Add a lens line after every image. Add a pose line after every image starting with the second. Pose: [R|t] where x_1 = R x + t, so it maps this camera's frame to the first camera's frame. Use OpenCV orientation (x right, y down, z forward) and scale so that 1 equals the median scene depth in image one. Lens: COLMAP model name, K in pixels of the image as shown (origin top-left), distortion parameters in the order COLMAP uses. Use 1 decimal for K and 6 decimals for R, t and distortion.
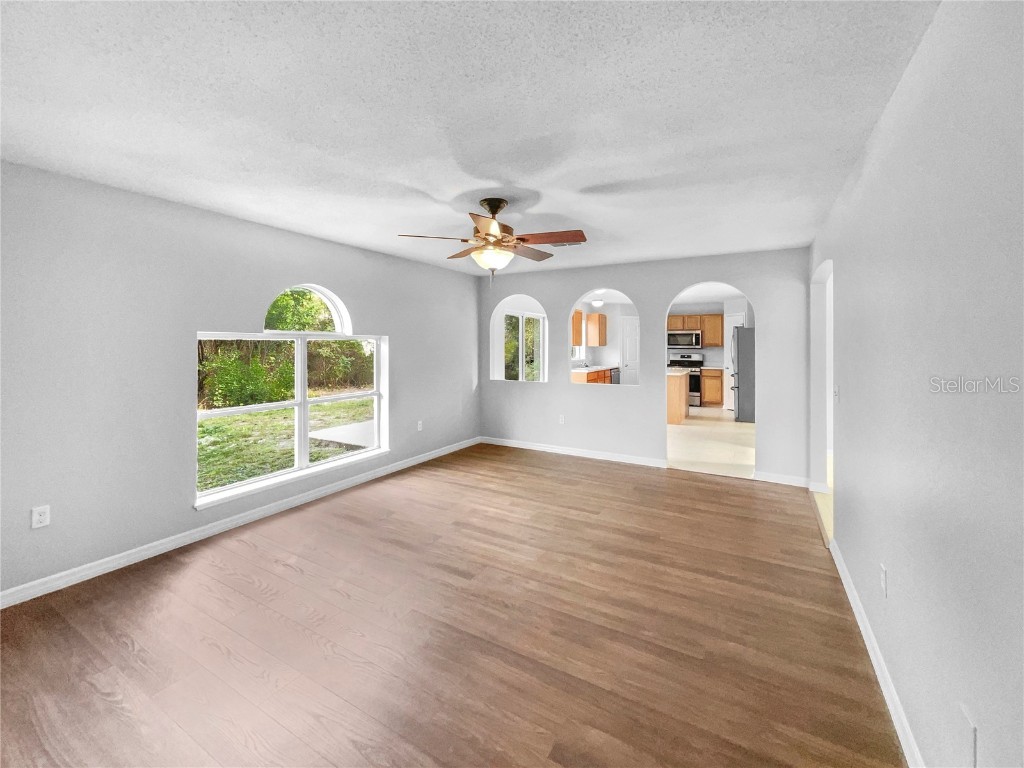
lens RADIAL K [[420.3, 0, 513.7], [0, 420.3, 335.8], [0, 0, 1]] dist [-0.001733, -0.000039]
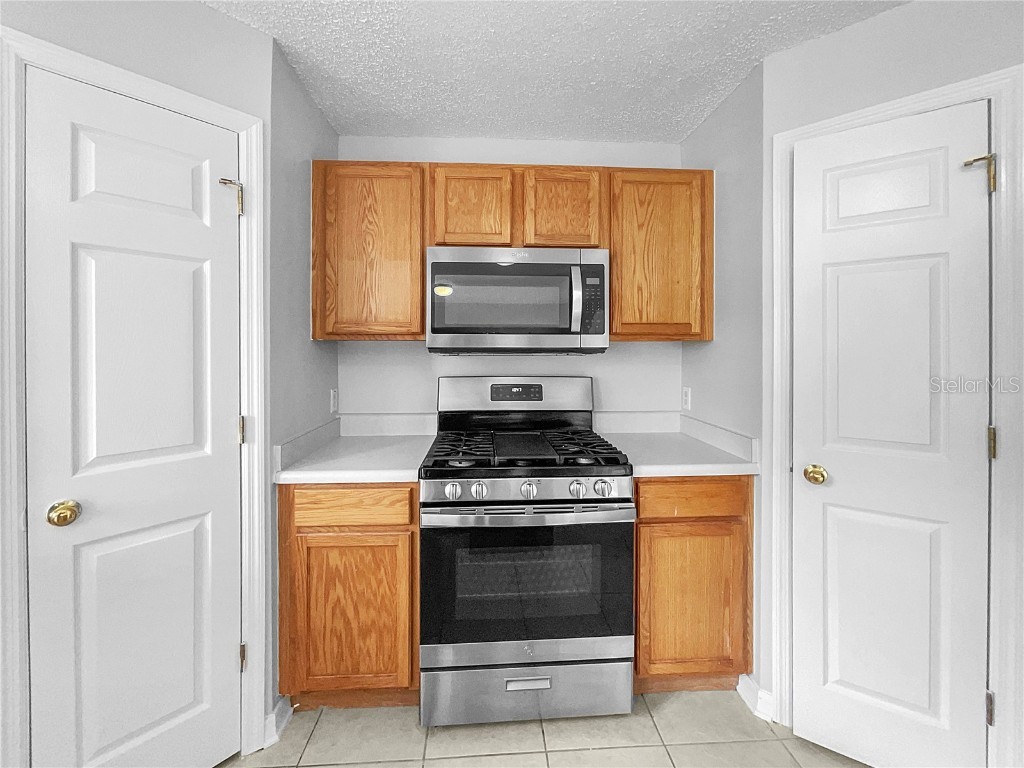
lens RADIAL K [[420.3, 0, 509.7], [0, 420.3, 345.1], [0, 0, 1]] dist [-0.001733, -0.000039]
pose [[0.838822, -0.000219, 0.544405, 0.310633], [-0.008119, 0.999884, 0.012912, 0.026055], [-0.544345, -0.015251, 0.838723, 0.868267]]
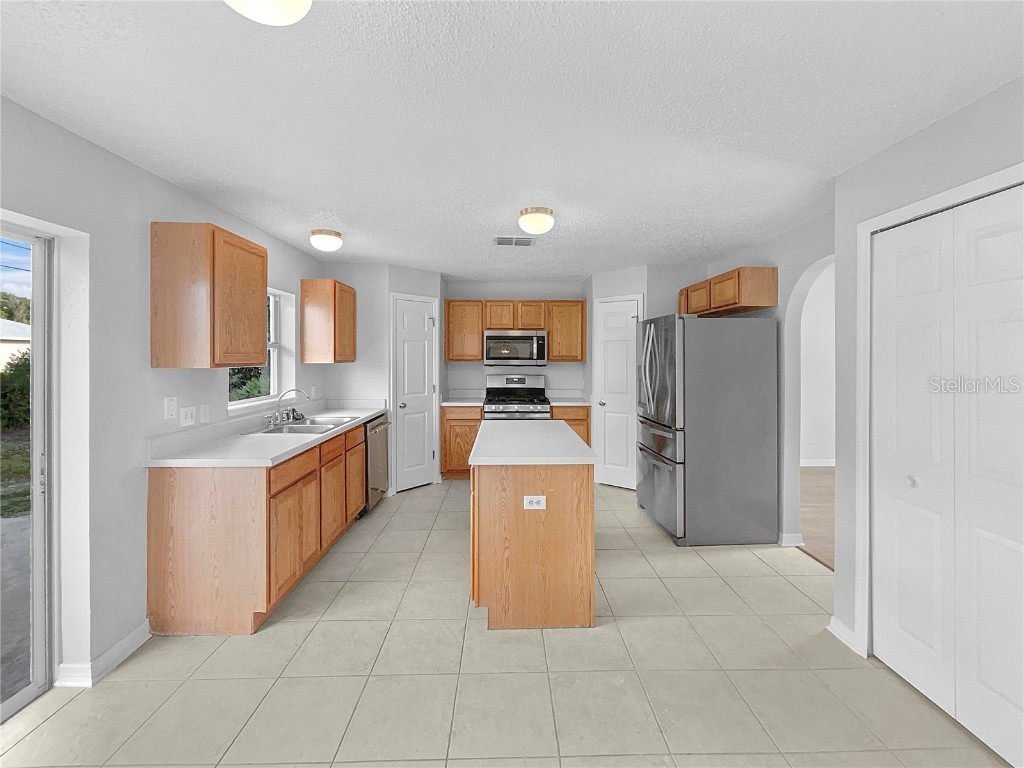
lens RADIAL K [[420.3, 0, 511.4], [0, 420.3, 351.8], [0, 0, 1]] dist [-0.001733, -0.000039]
pose [[0.855704, 0.003454, 0.517454, 0.140031], [-0.009911, 0.999904, 0.009715, 0.008865], [-0.517371, -0.013442, 0.855656, 0.577739]]
